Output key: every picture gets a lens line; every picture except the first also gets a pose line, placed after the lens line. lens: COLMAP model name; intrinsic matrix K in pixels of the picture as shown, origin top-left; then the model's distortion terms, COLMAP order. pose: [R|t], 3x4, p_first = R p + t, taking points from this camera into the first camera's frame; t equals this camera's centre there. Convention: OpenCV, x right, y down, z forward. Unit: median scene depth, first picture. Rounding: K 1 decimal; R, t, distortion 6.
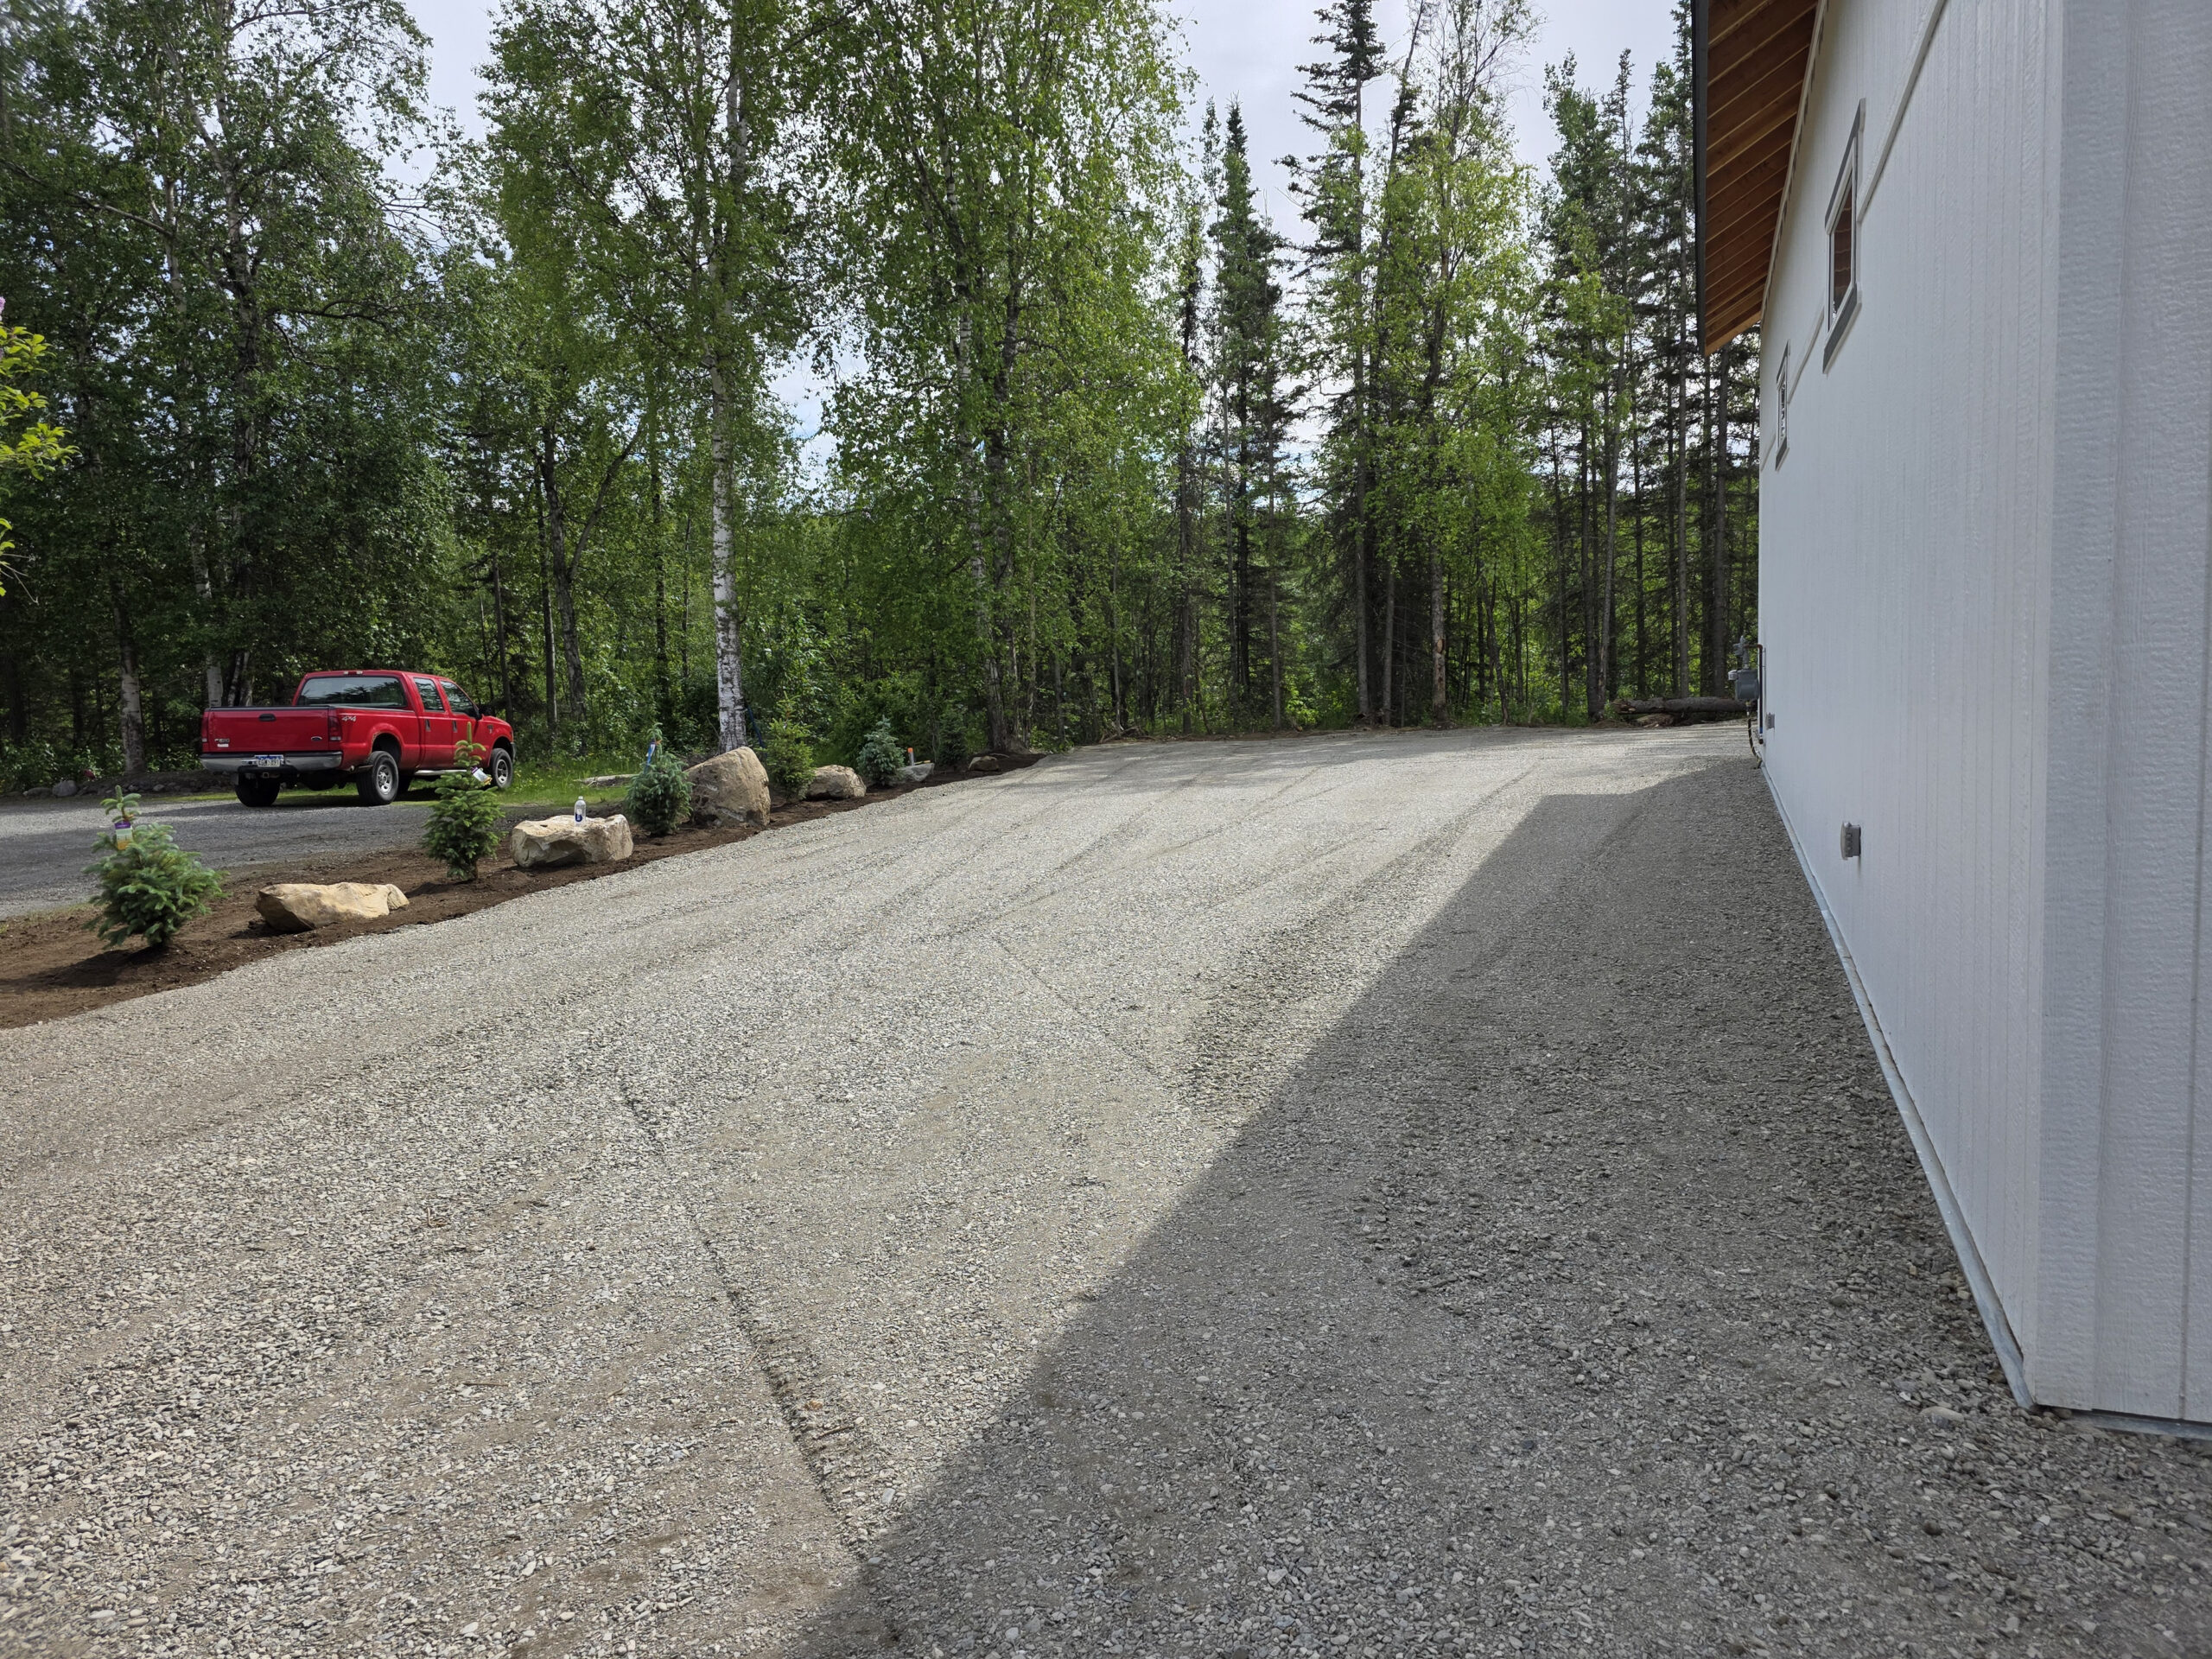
lens RADIAL K [[1468.6, 0, 1116.8], [0, 1468.6, 817.7], [0, 0, 1]] dist [0.007556, -0.000142]
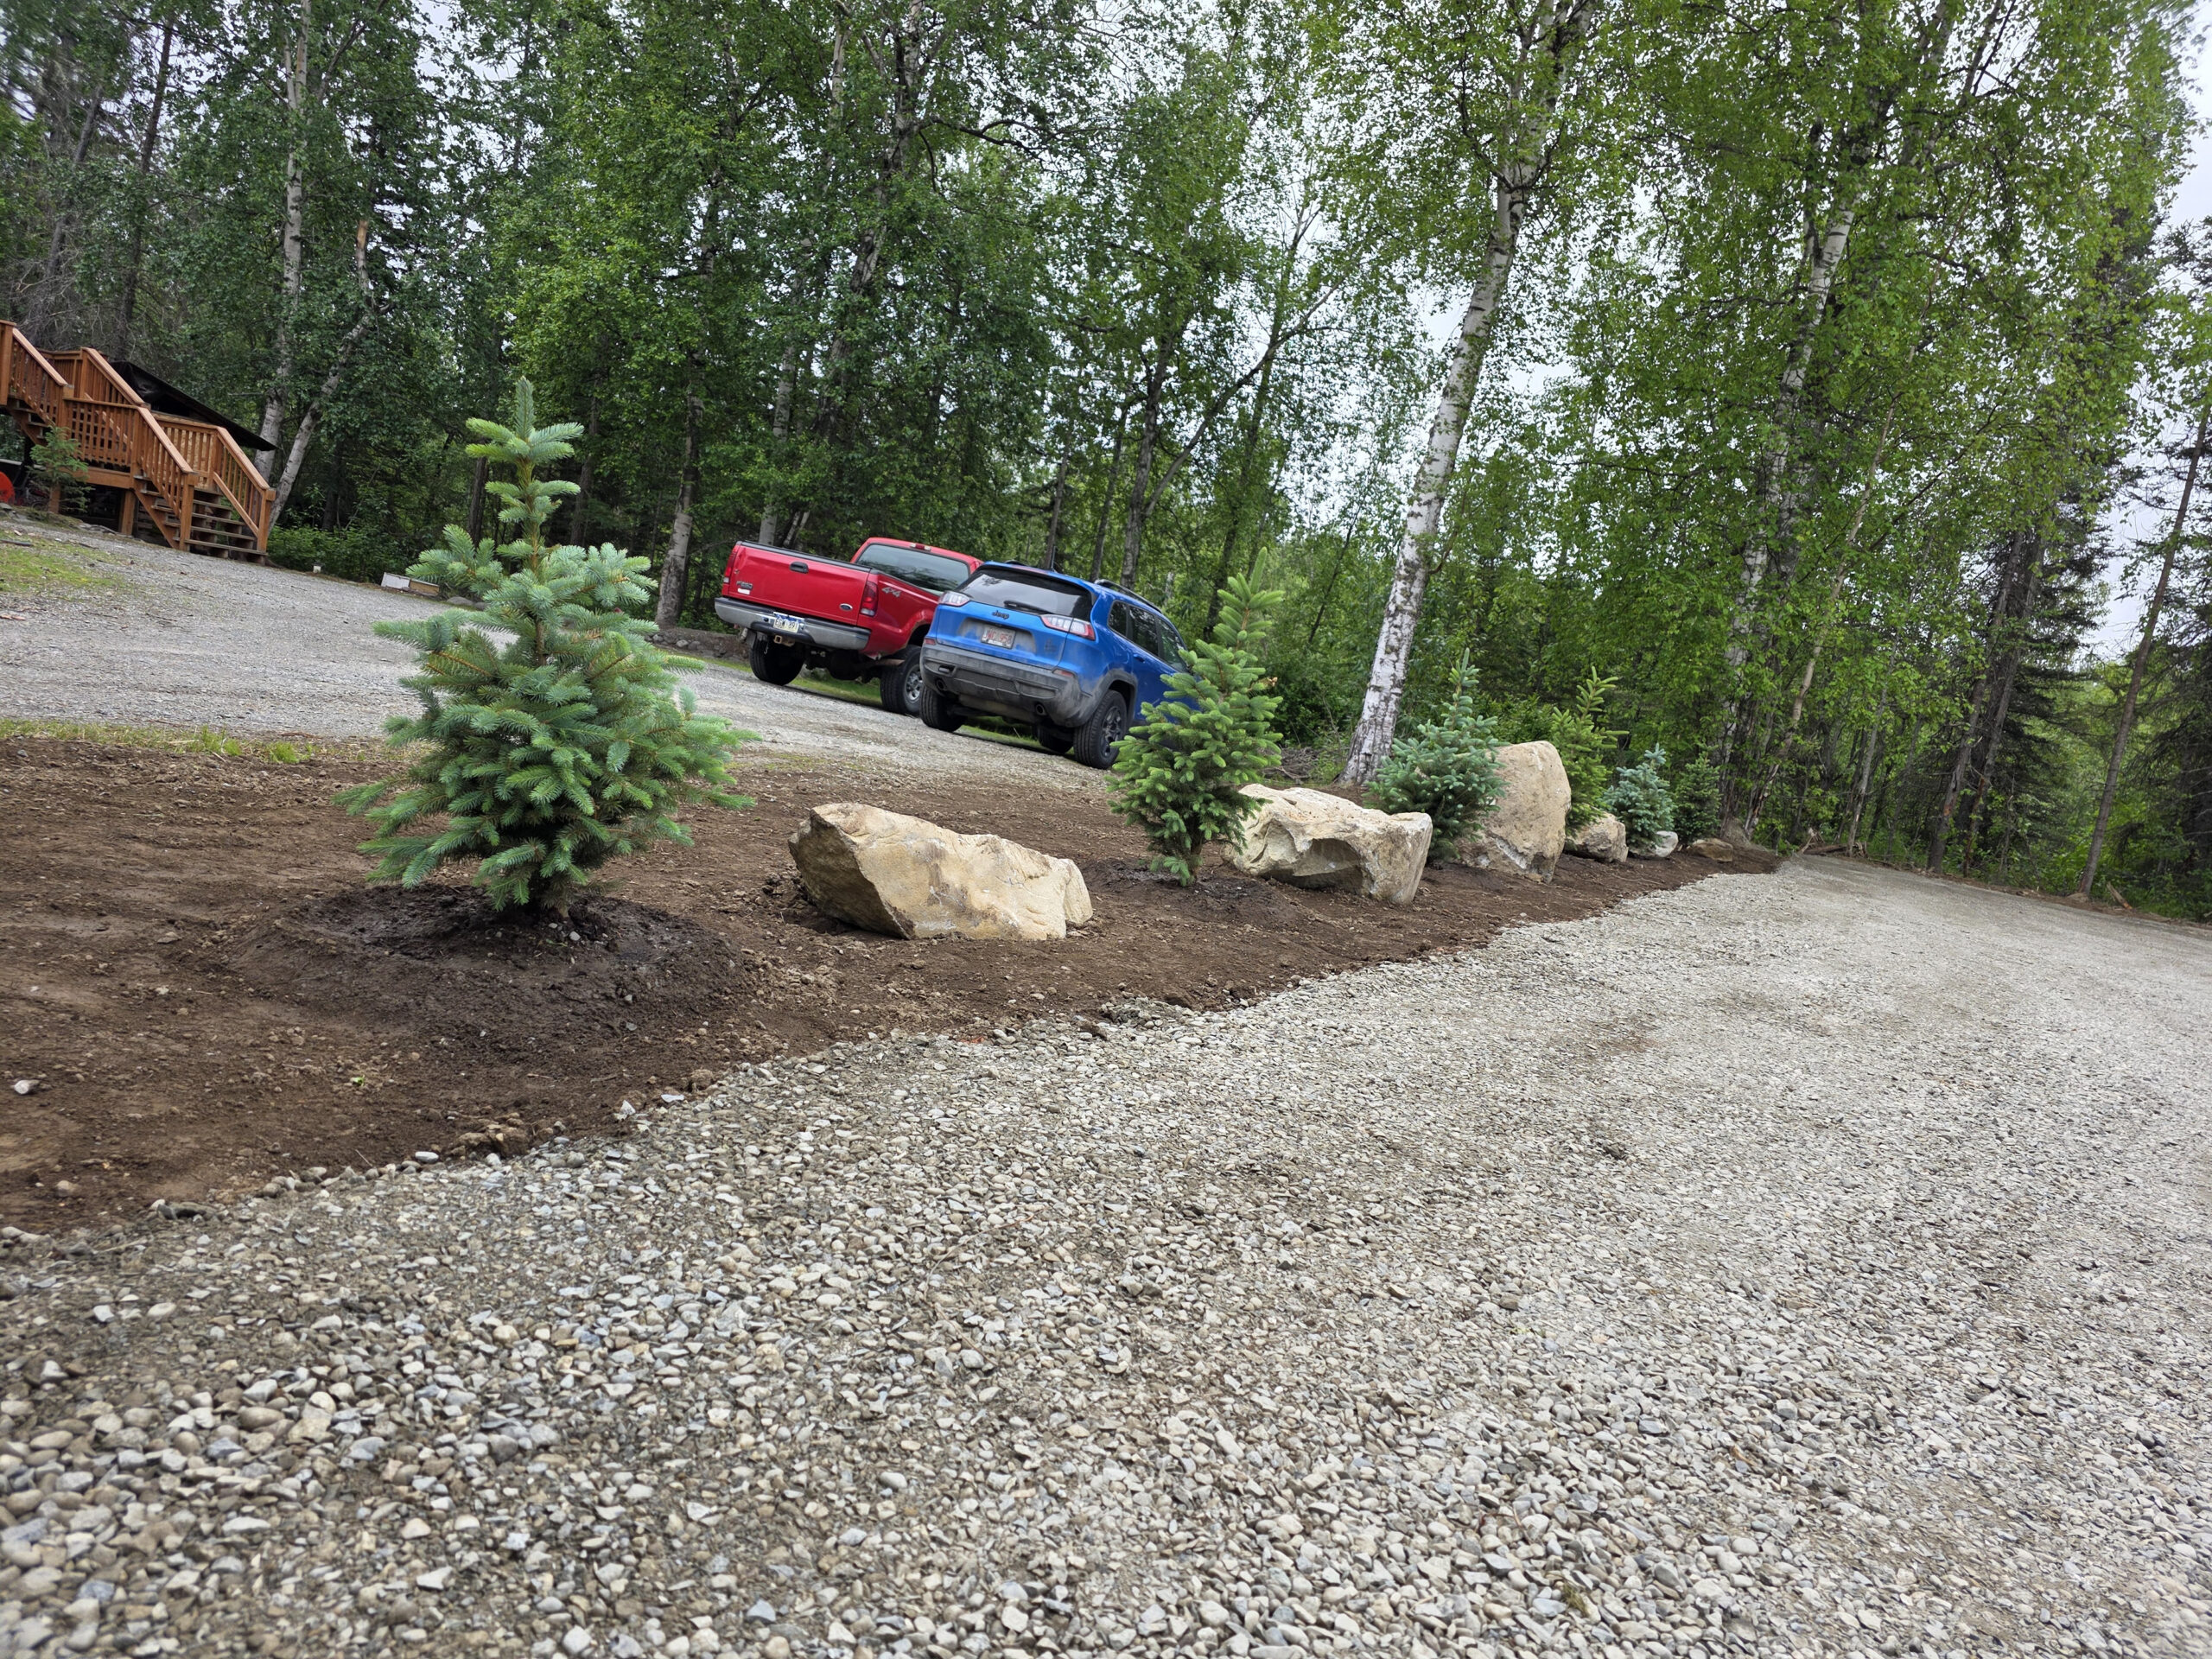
lens RADIAL K [[1468.6, 0, 1098.8], [0, 1468.6, 833.3], [0, 0, 1]] dist [0.007556, -0.000142]
pose [[0.928822, 0.243765, -0.279049, -0.386916], [-0.248241, 0.968497, 0.019759, 0.028622], [0.275075, 0.050919, 0.960073, 0.626660]]
